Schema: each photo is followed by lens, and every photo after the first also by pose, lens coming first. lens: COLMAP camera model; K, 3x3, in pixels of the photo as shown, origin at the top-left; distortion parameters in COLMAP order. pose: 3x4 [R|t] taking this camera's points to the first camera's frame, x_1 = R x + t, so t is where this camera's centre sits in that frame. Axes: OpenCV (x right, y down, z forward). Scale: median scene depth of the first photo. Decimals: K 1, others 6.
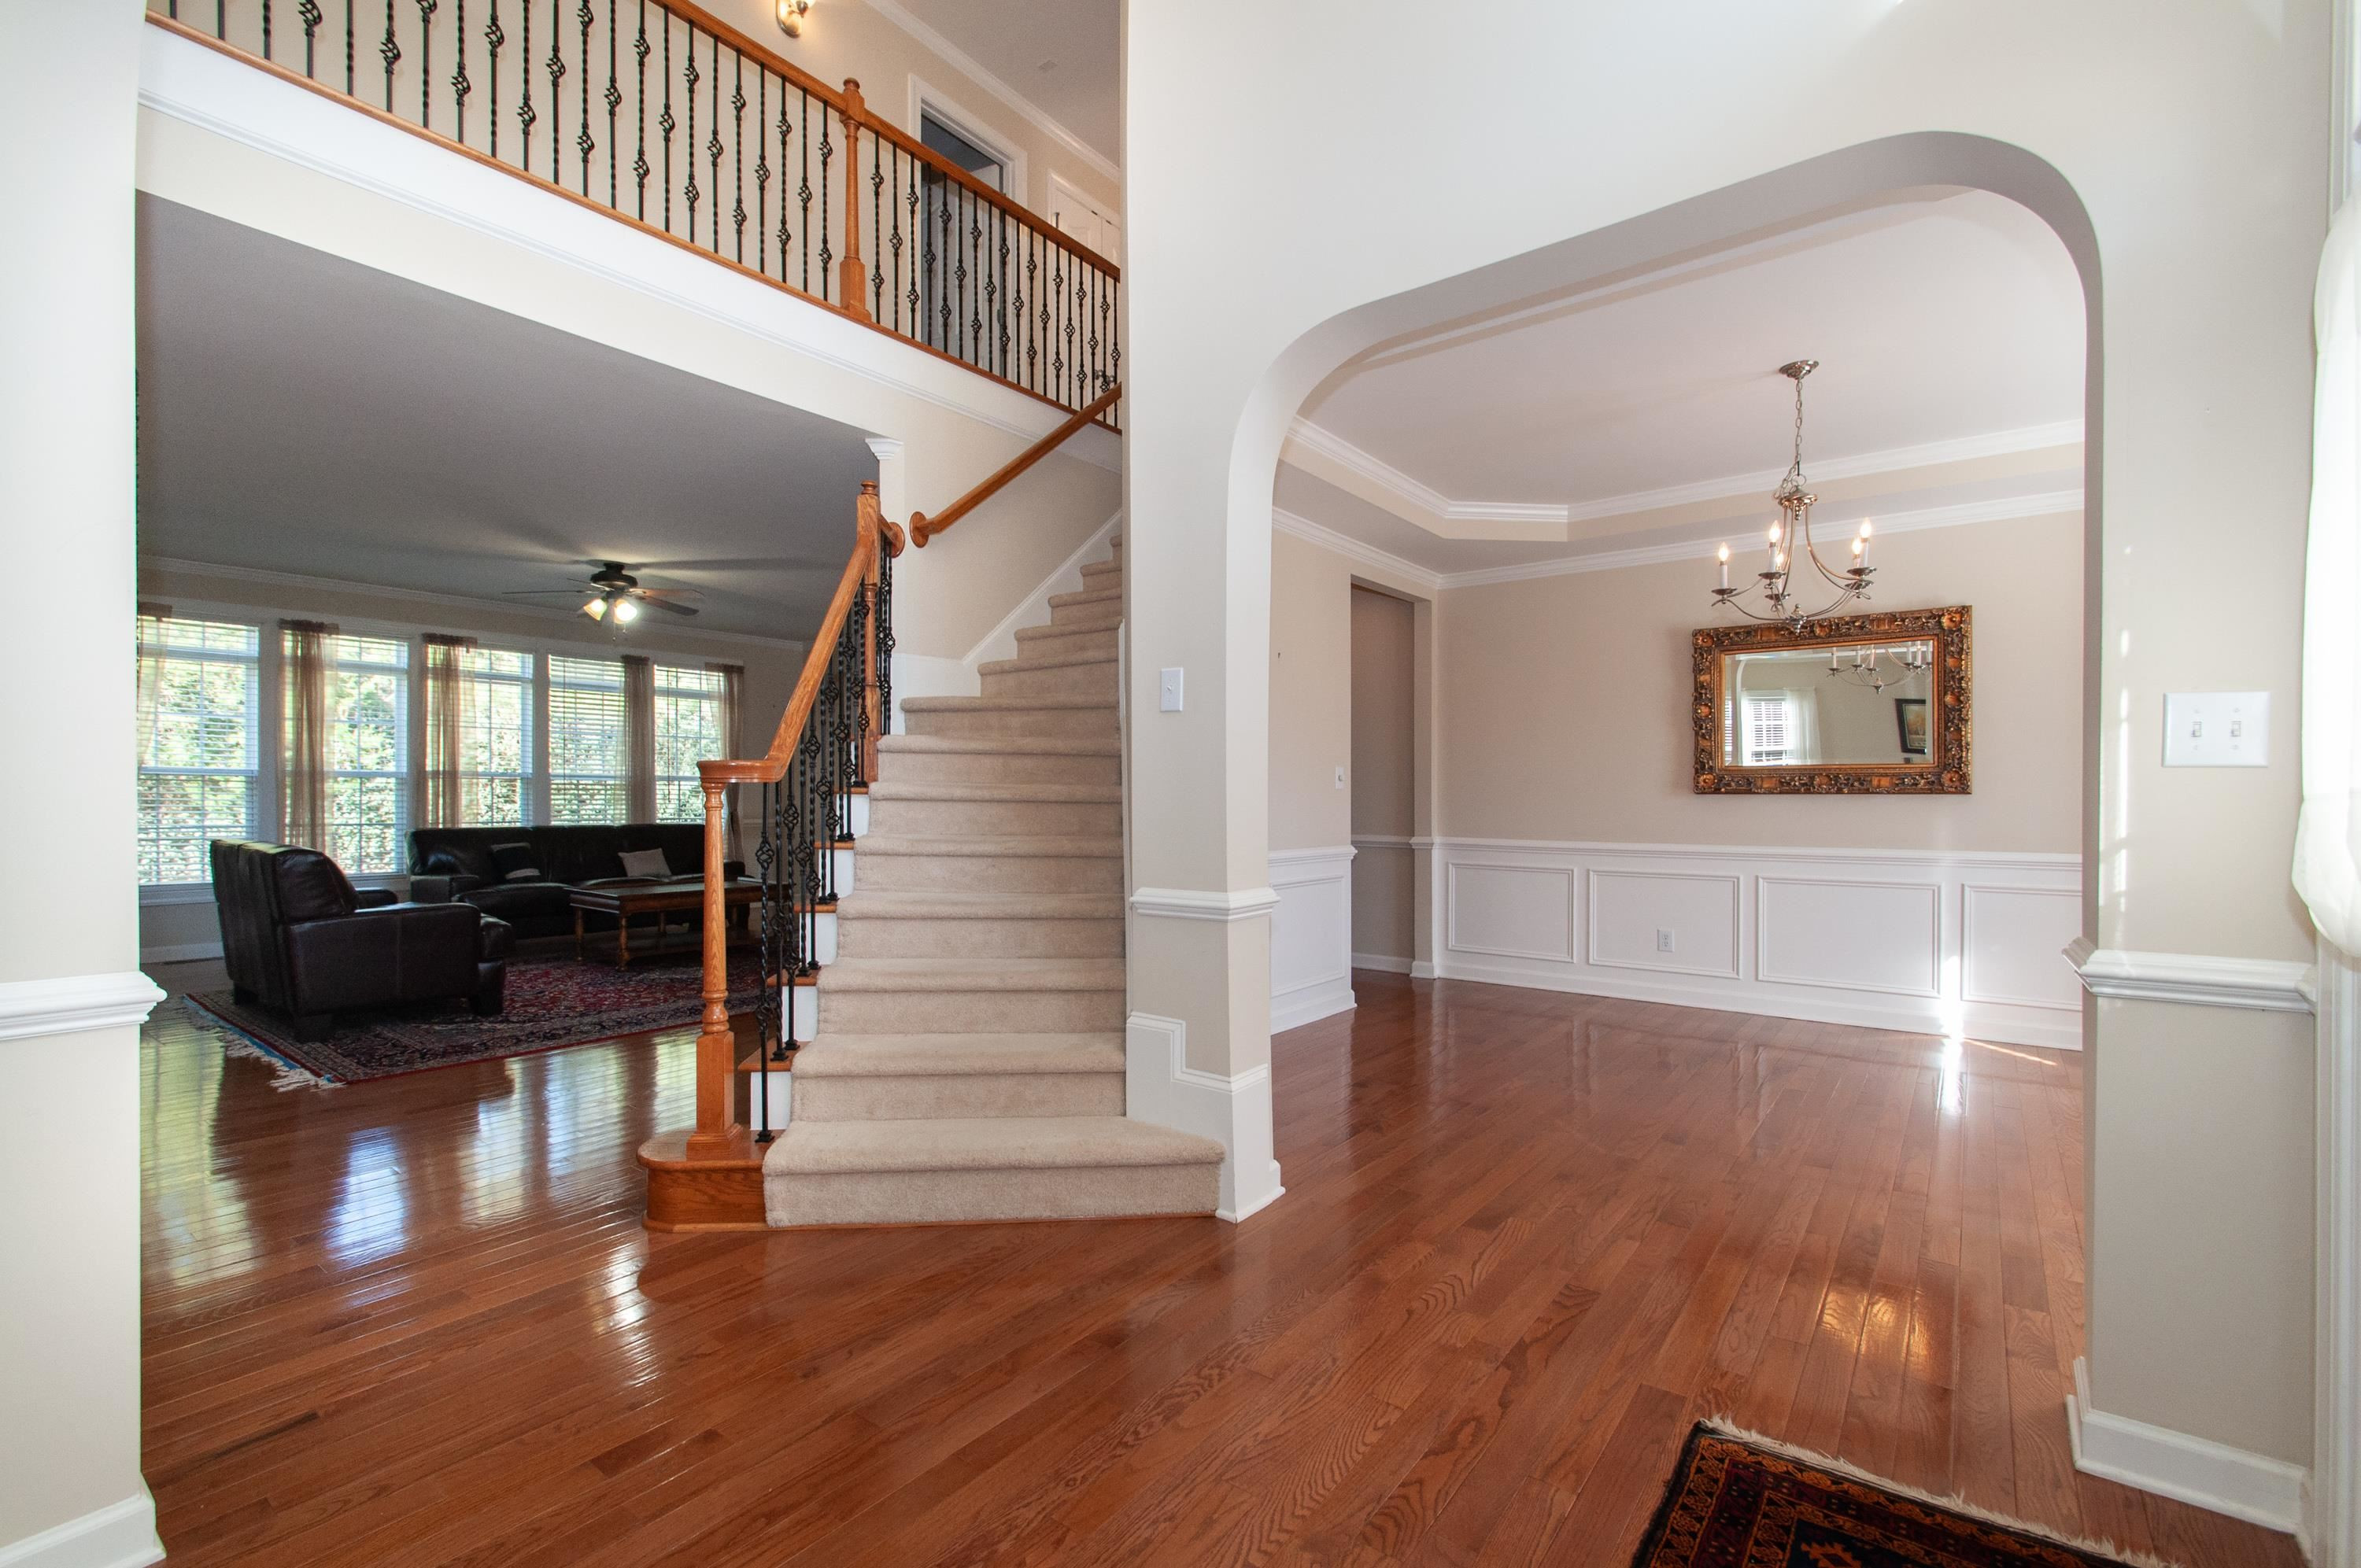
lens RADIAL K [[1025.1, 0, 1175.5], [0, 1025.1, 803.2], [0, 0, 1]] dist [0.000186, -0.000127]
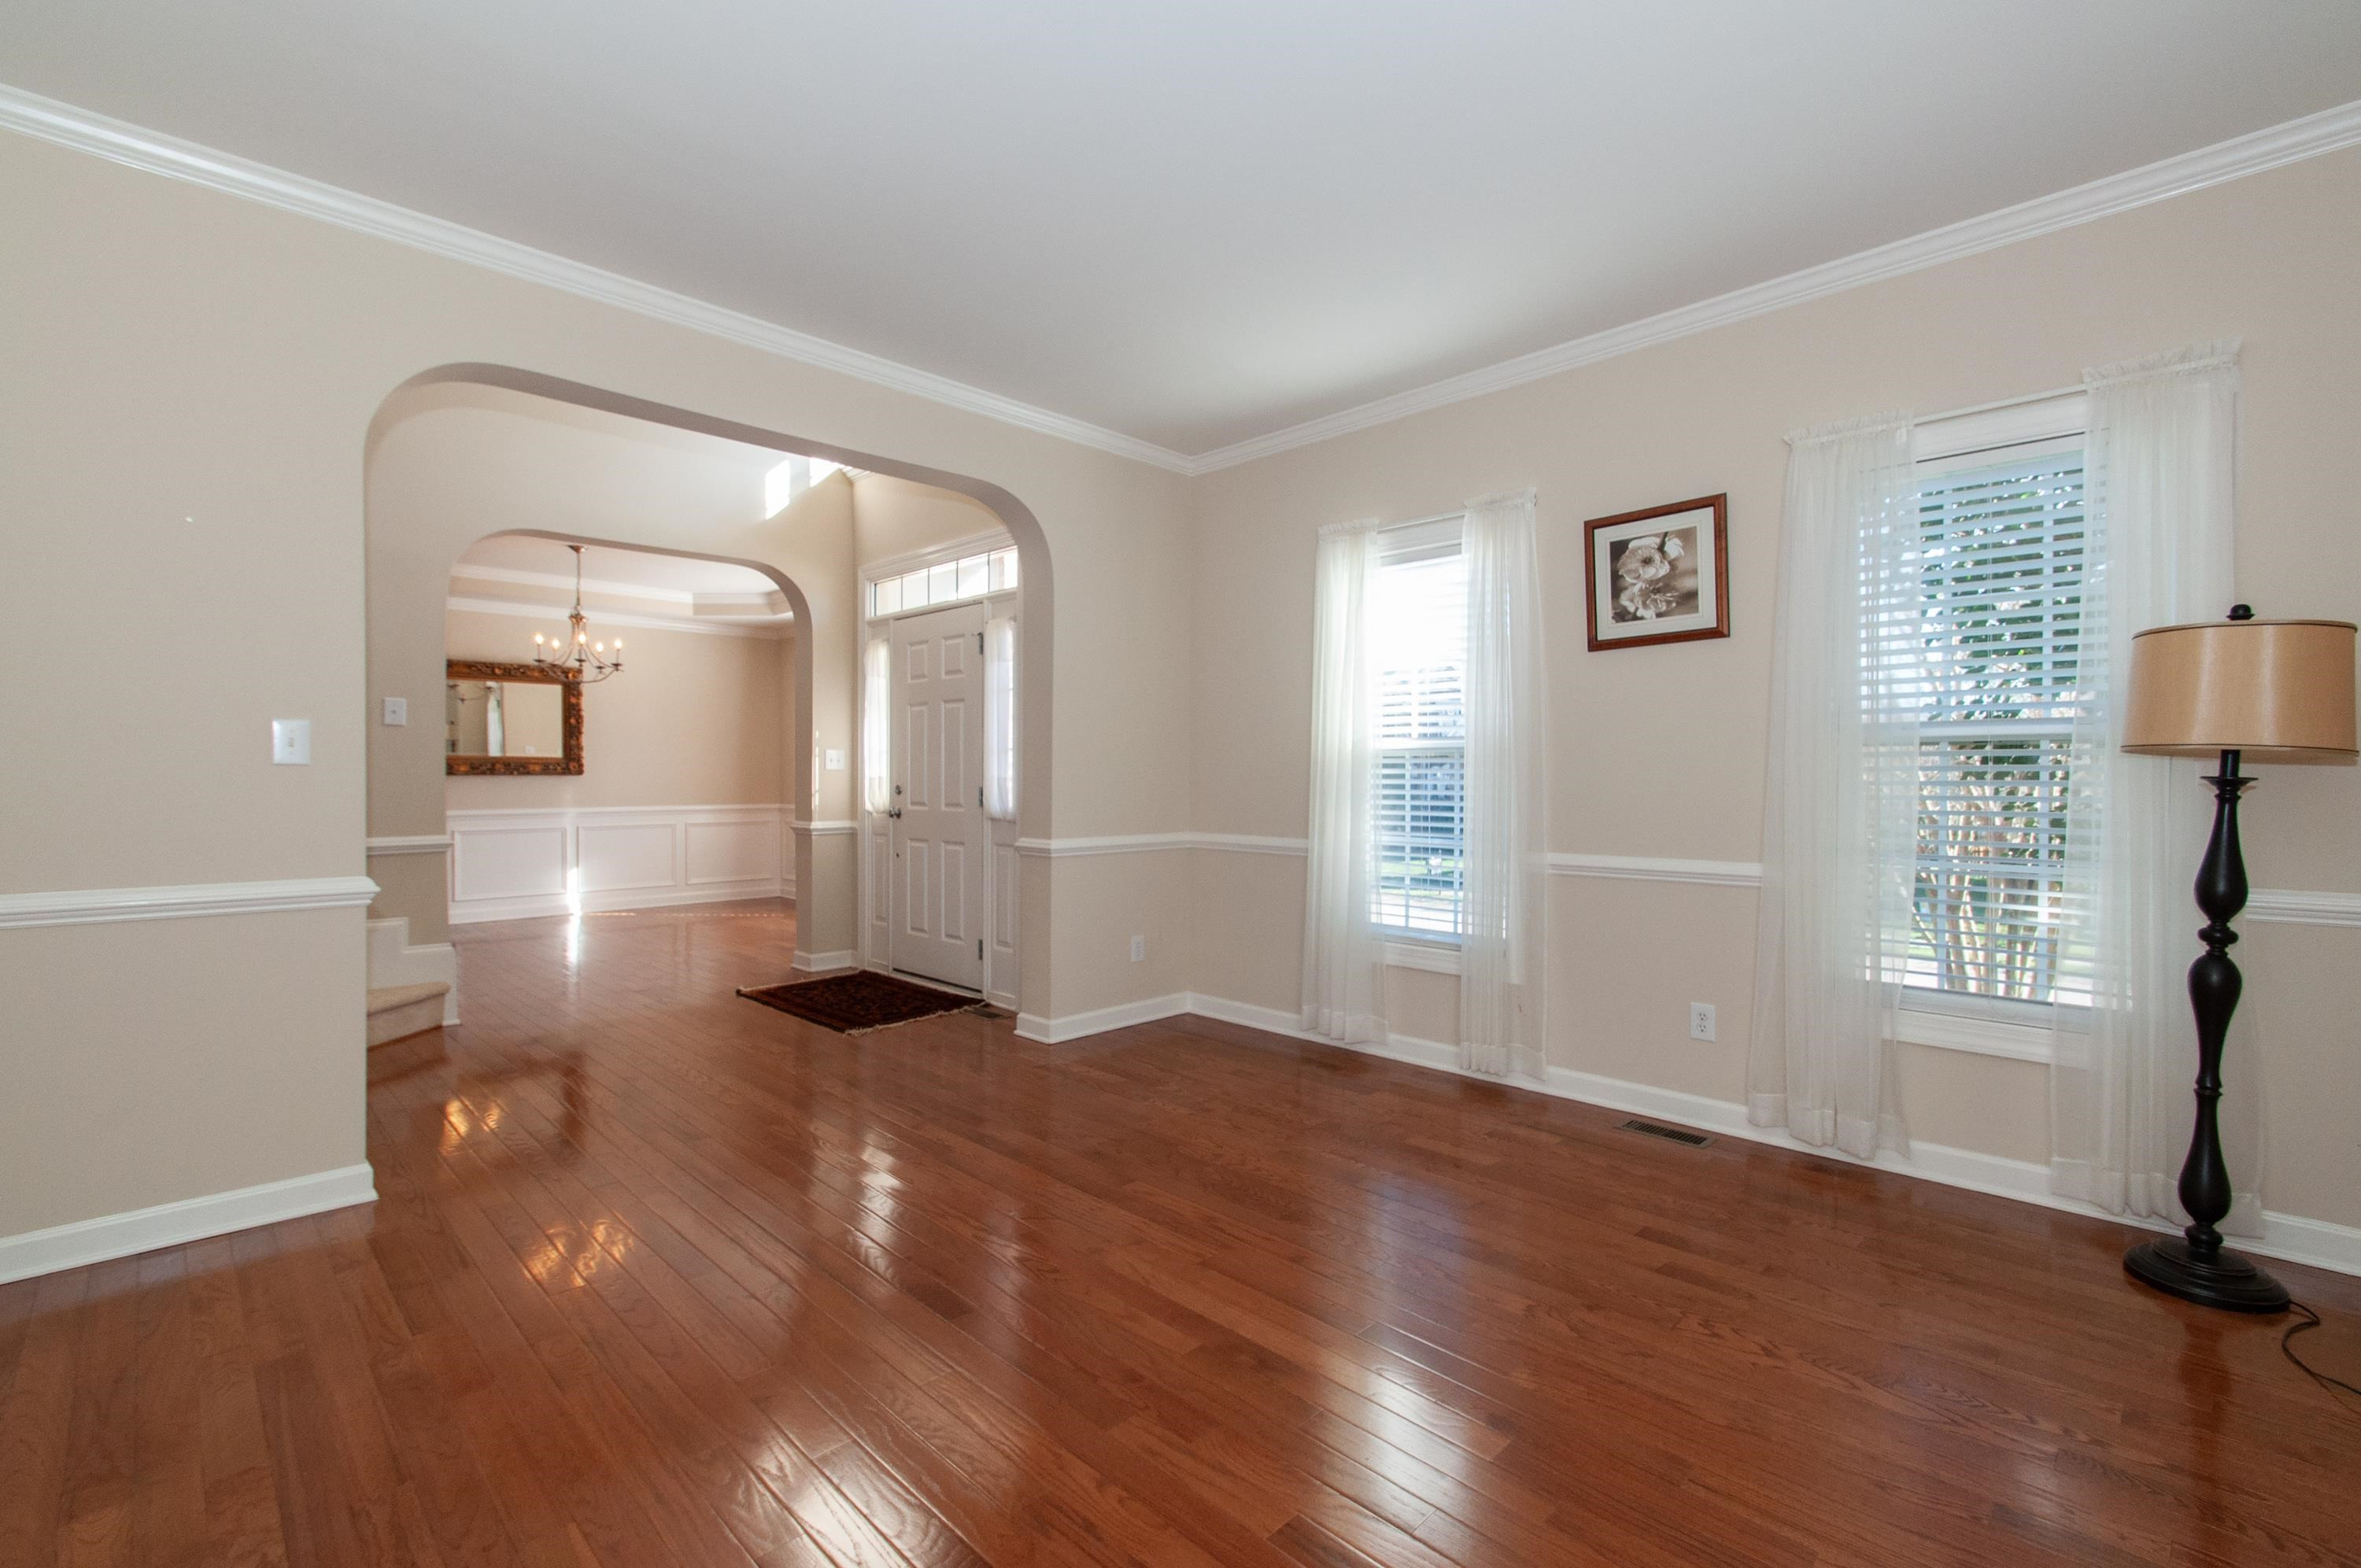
lens RADIAL K [[1052.0, 0, 1180.5], [0, 1052.0, 784.0], [0, 0, 1]] dist [0.001669, -0.000093]
pose [[0.142432, -0.012073, 0.989731, -0.872638], [-0.000349, 0.999925, 0.012247, -0.016387], [-0.989805, -0.002090, 0.142417, -0.280548]]
